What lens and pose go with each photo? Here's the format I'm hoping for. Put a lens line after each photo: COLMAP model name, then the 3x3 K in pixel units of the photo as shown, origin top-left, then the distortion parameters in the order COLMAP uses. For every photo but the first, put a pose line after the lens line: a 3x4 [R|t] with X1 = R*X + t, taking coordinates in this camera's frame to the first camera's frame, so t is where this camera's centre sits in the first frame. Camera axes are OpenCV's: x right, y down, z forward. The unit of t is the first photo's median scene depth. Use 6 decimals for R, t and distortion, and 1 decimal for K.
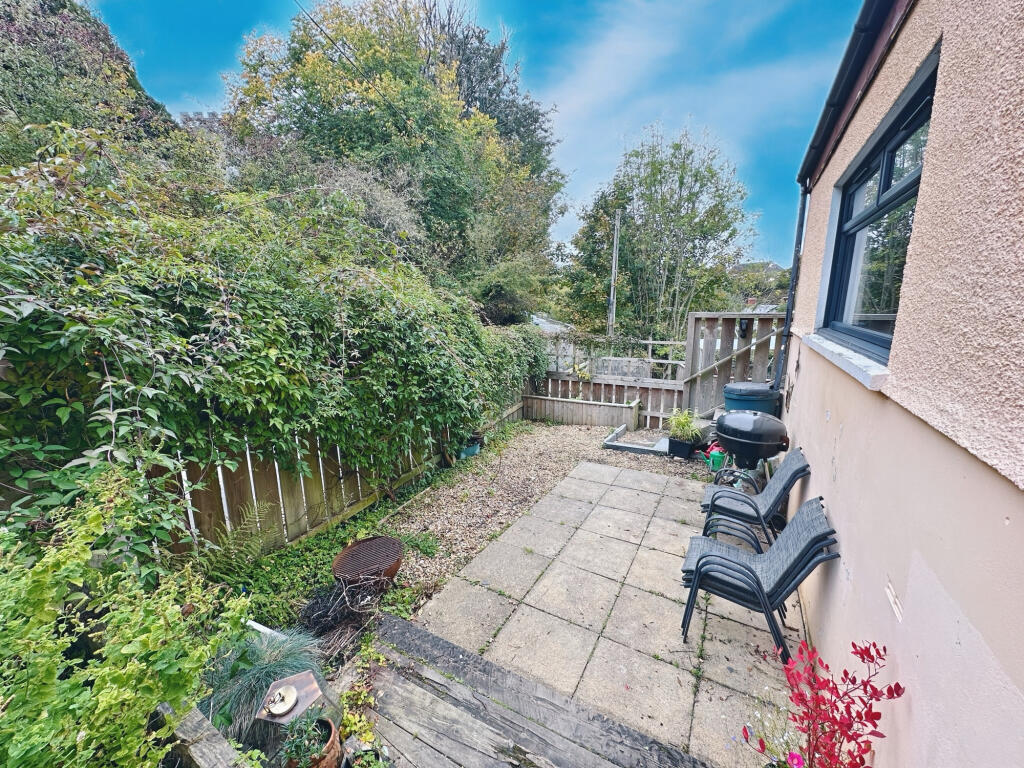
lens RADIAL K [[408.3, 0, 514.6], [0, 408.3, 386.4], [0, 0, 1]] dist [-0.001464, 0.000231]
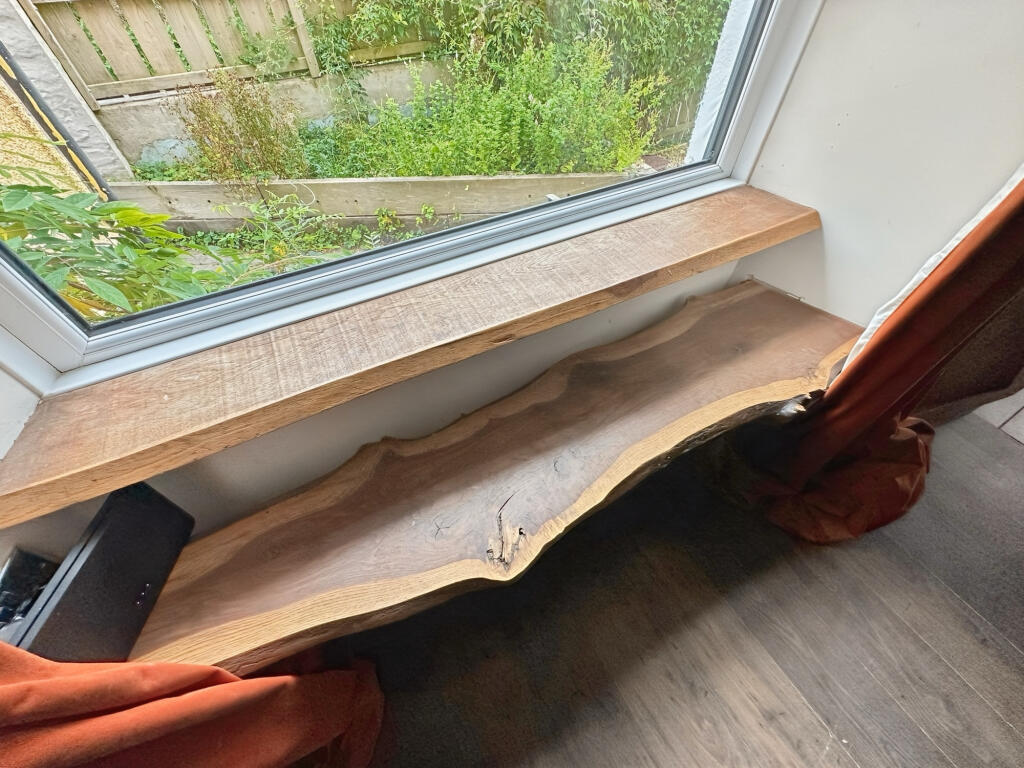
lens RADIAL K [[408.3, 0, 511.1], [0, 408.3, 382.9], [0, 0, 1]] dist [-0.001464, 0.000231]
pose [[0.848711, 0.407792, -0.336742, 0.068336], [-0.107482, 0.756449, 0.645161, 0.078151], [0.517819, -0.511361, 0.685837, -0.649699]]
